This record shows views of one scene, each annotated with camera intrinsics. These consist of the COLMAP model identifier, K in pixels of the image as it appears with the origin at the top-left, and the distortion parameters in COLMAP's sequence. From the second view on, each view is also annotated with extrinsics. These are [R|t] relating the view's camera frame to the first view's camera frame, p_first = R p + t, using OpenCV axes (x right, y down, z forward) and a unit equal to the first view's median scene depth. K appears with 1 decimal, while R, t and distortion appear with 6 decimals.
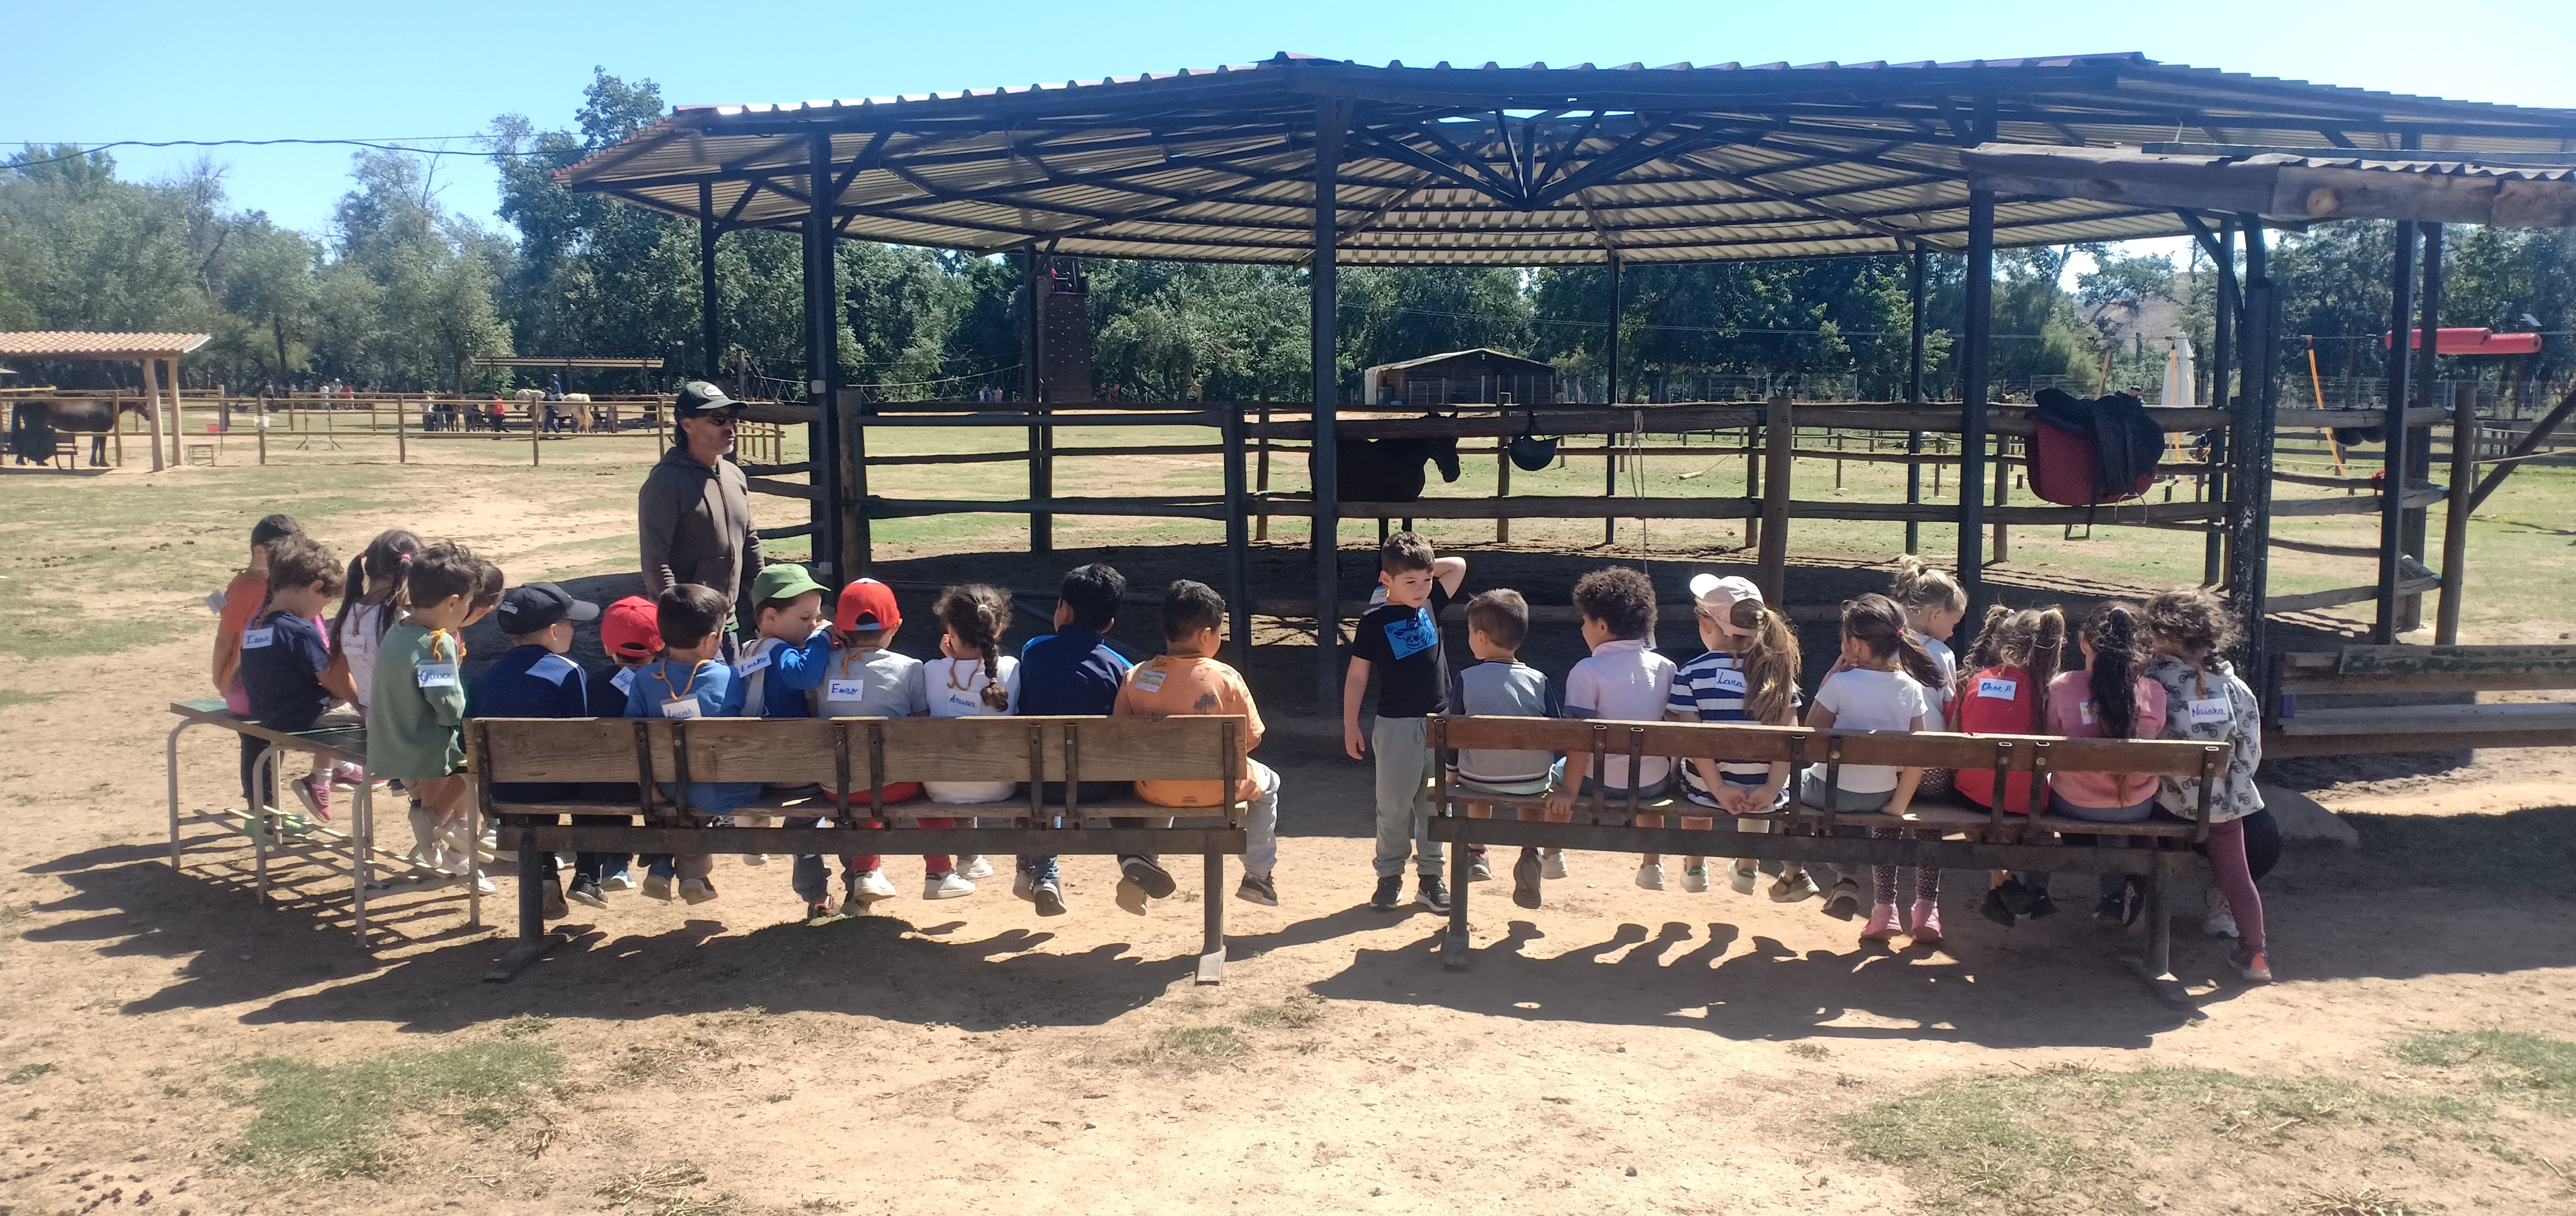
lens RADIAL K [[2053.8, 0, 1297.4], [0, 2053.8, 654.5], [0, 0, 1]] dist [0.142945, -0.270257]
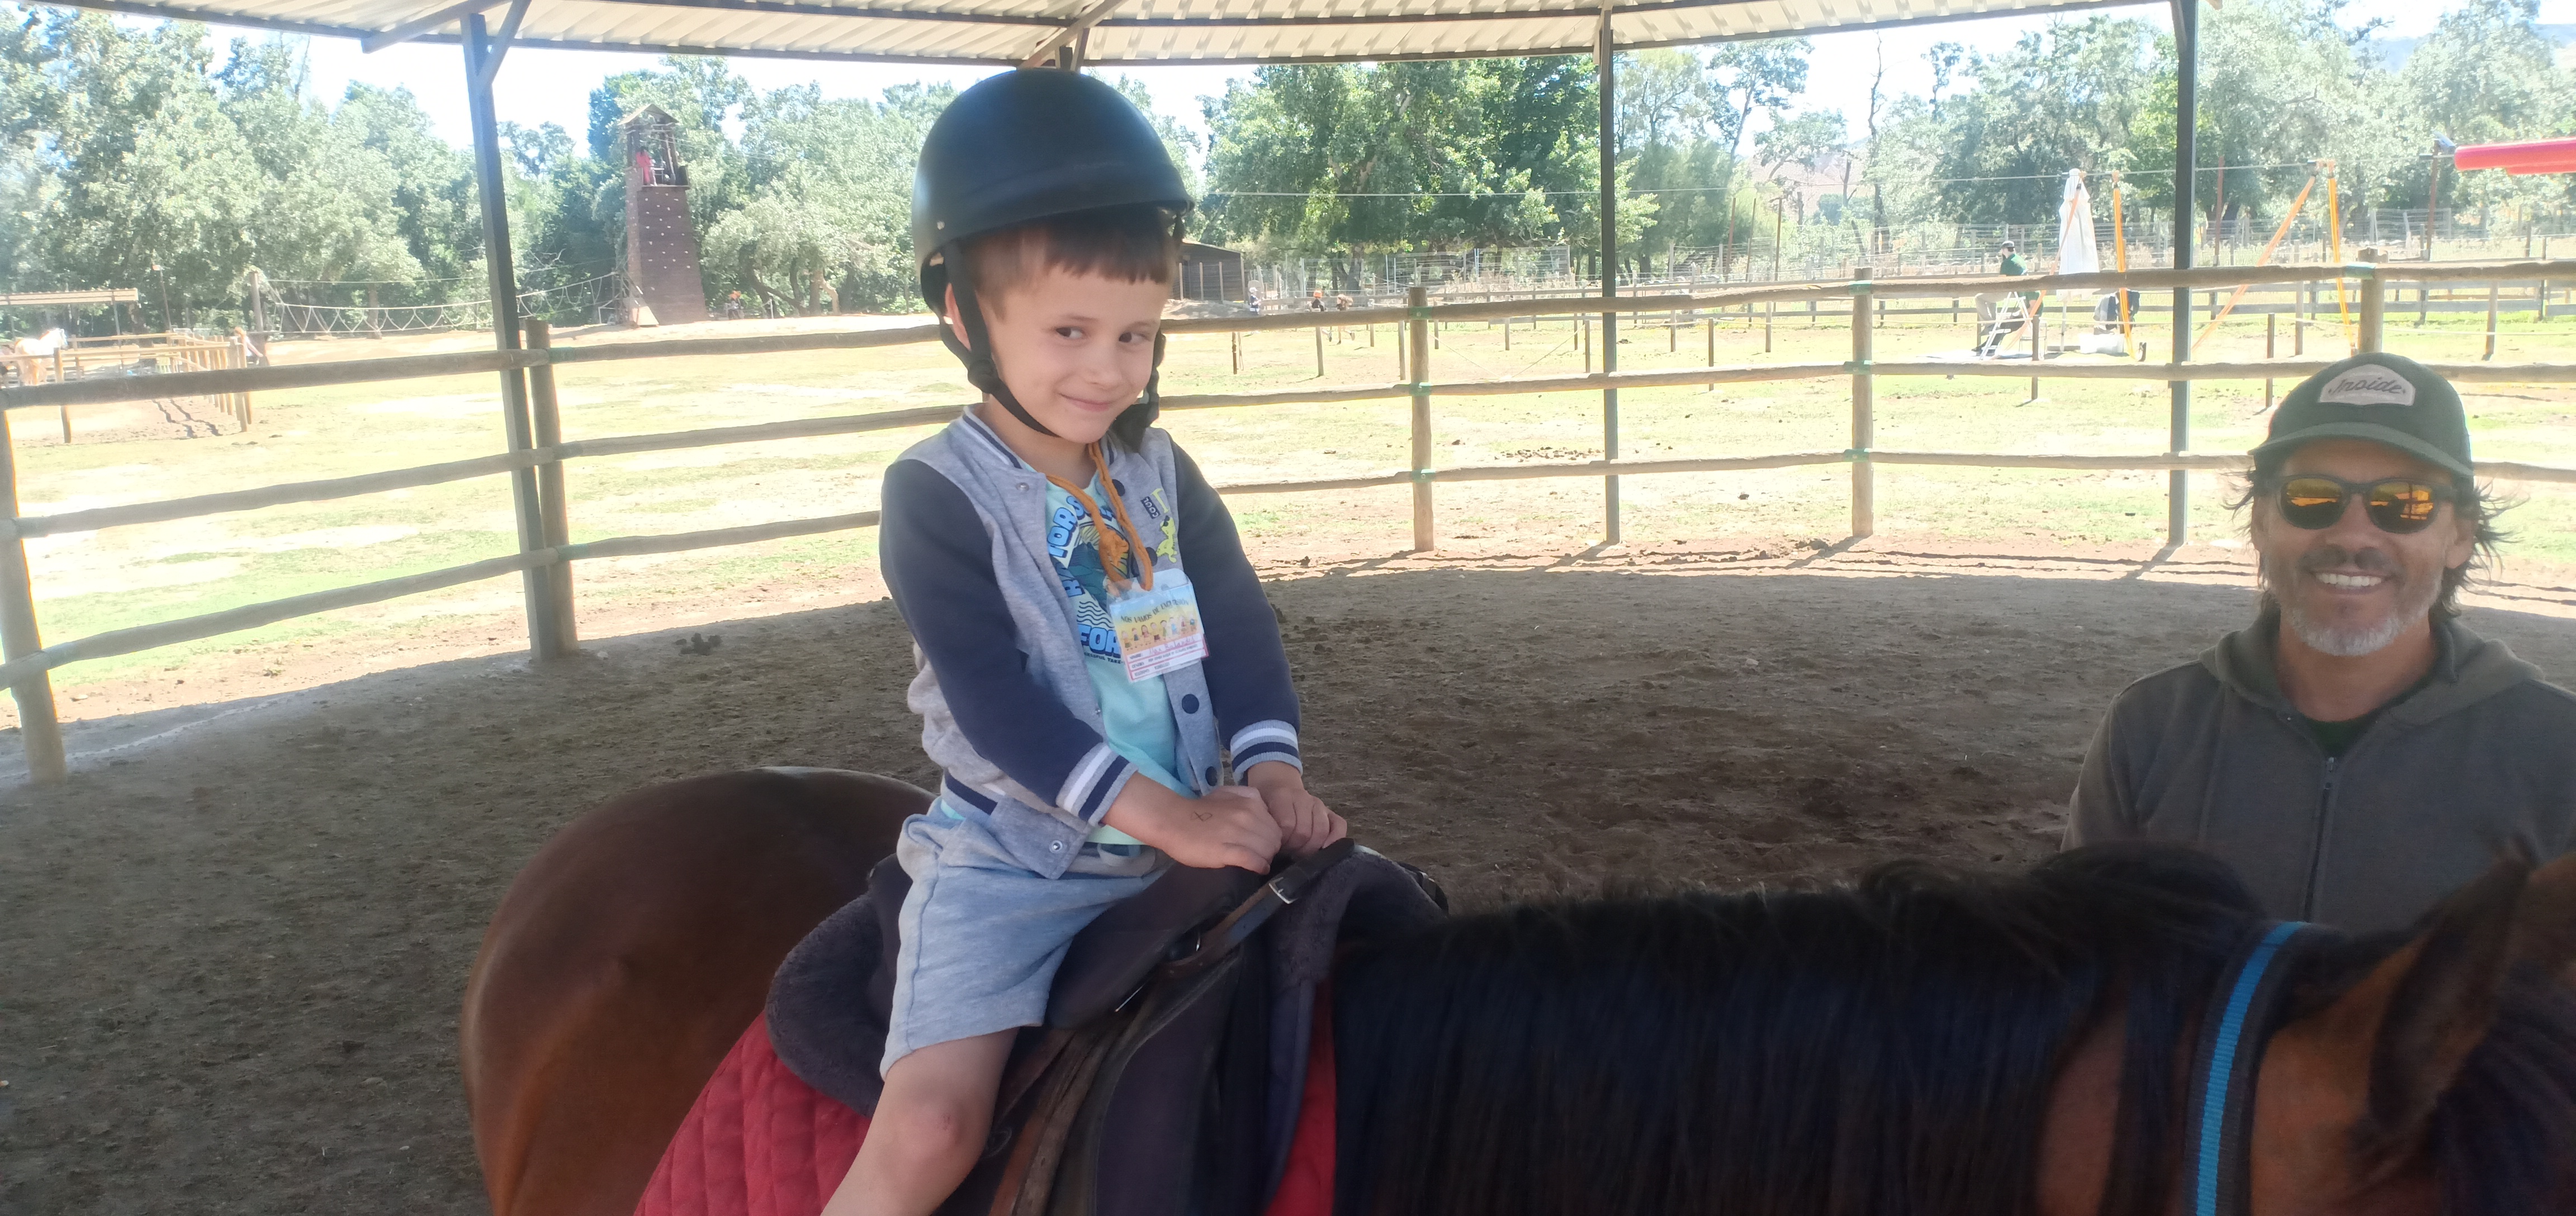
lens RADIAL K [[2004.4, 0, 1287.2], [0, 2004.4, 608.3], [0, 0, 1]] dist [0.160236, -0.293537]
pose [[0.984143, -0.073921, 0.161240, -0.007266], [0.068460, 0.996885, 0.039168, -0.016774], [-0.163633, -0.027508, 0.986138, 0.121800]]
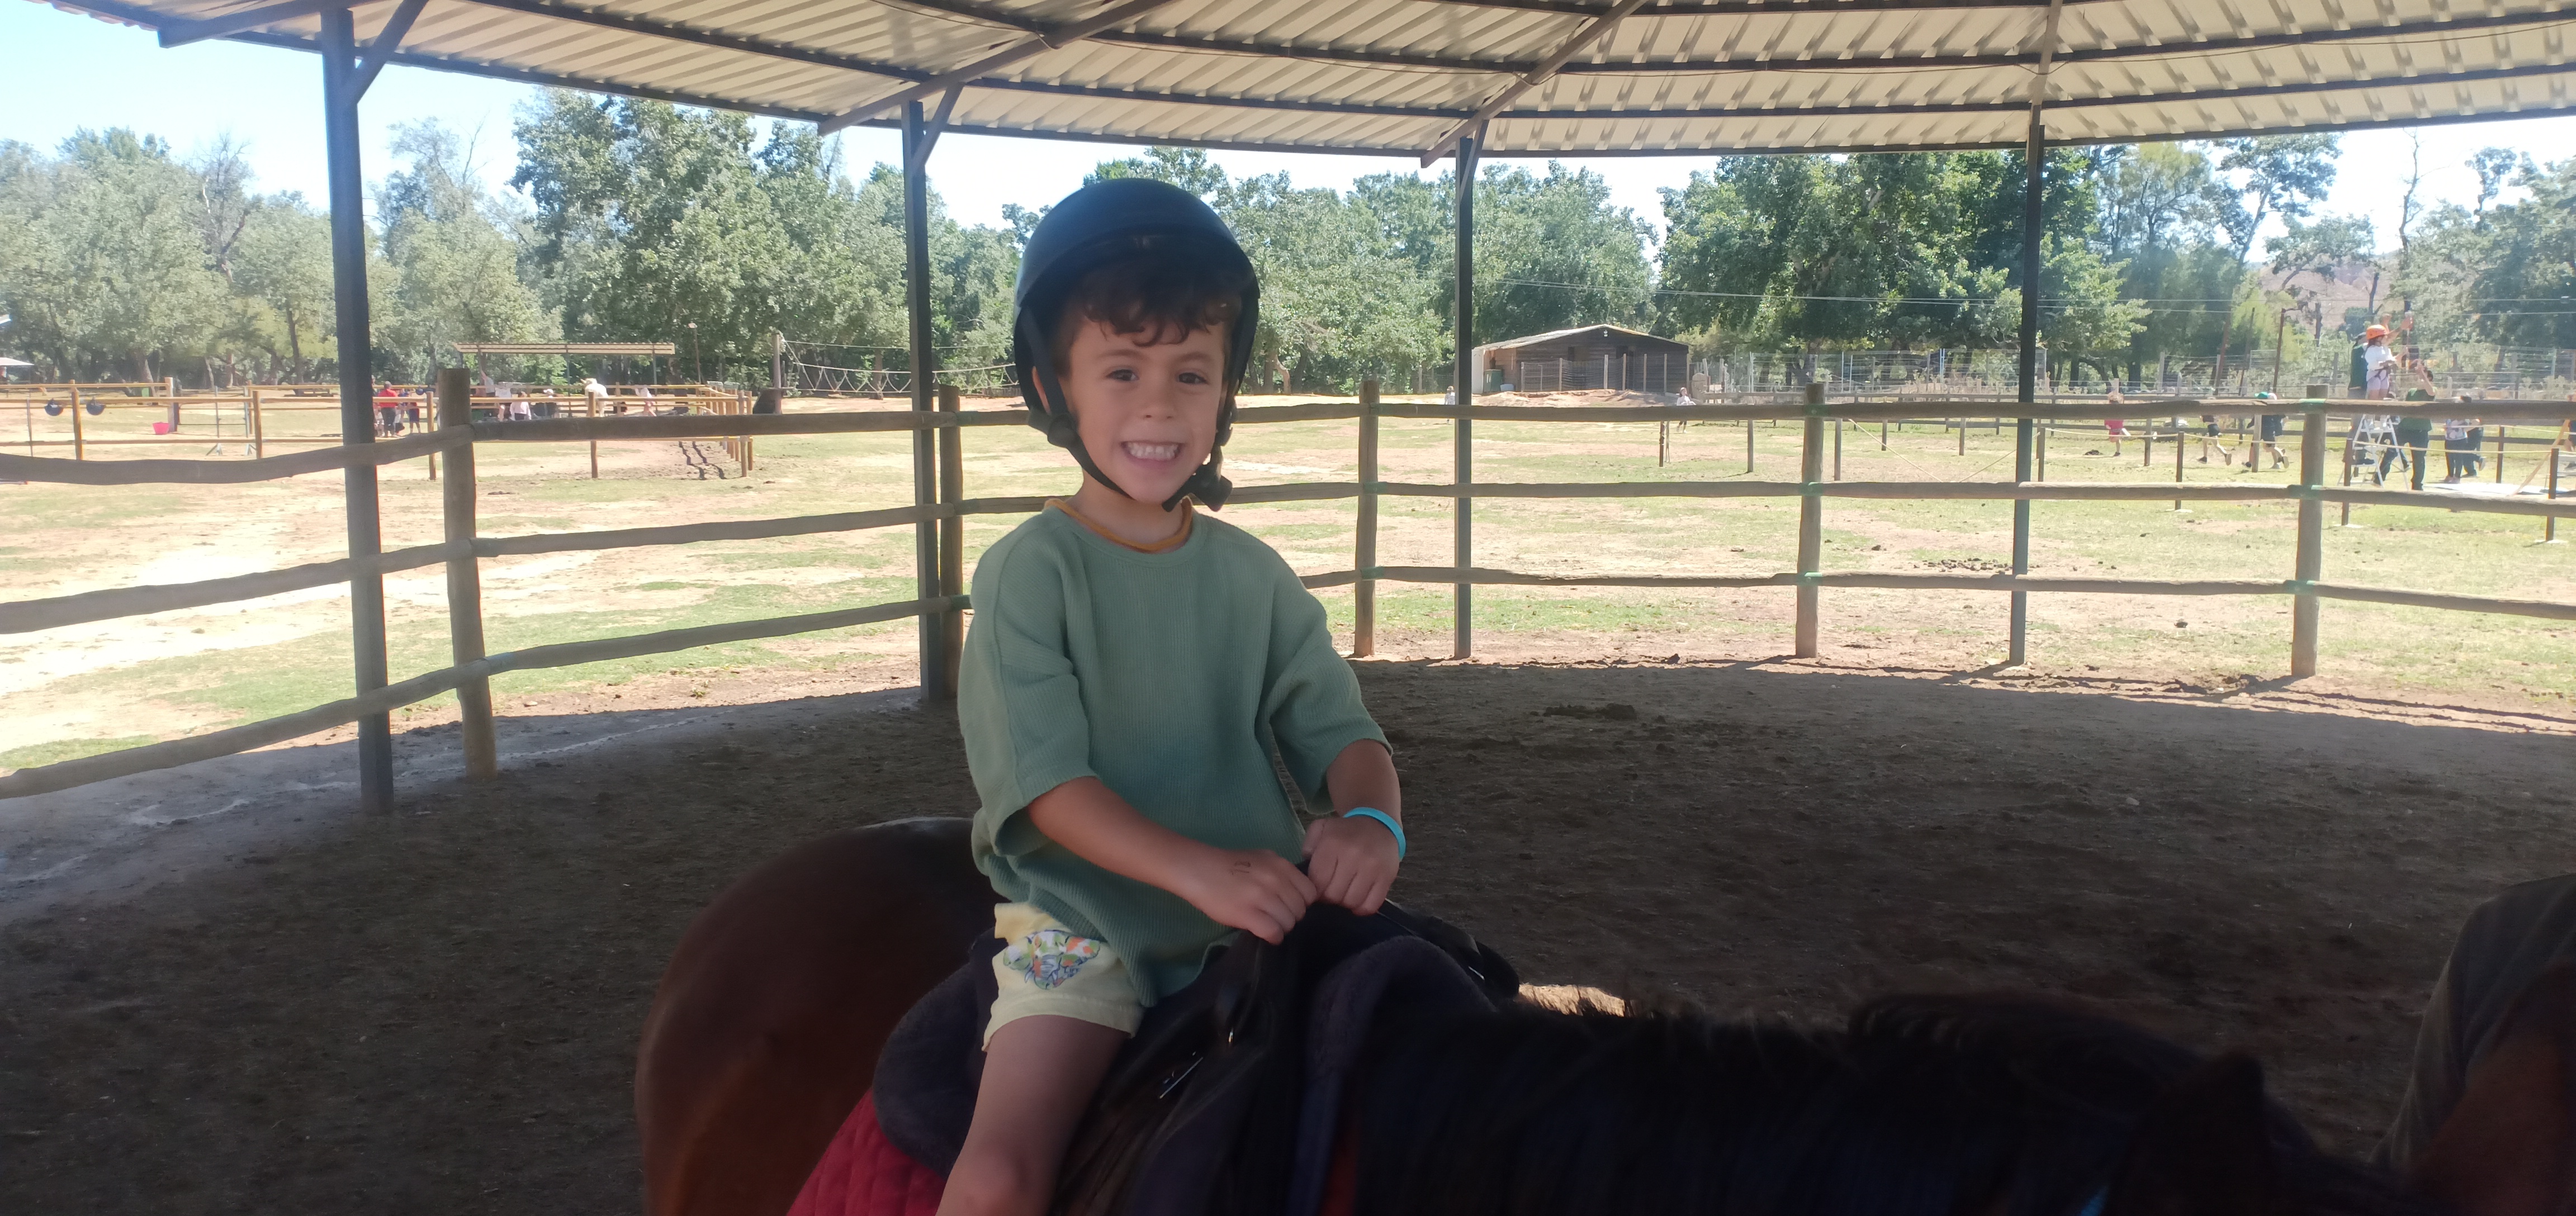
lens RADIAL K [[2003.9, 0, 1292.2], [0, 2003.9, 608.6], [0, 0, 1]] dist [0.143709, -0.247426]
pose [[0.998787, -0.001464, -0.049210, -0.002013], [0.000961, 0.999947, -0.010257, -0.016495], [0.049223, 0.010197, 0.998736, 0.121695]]
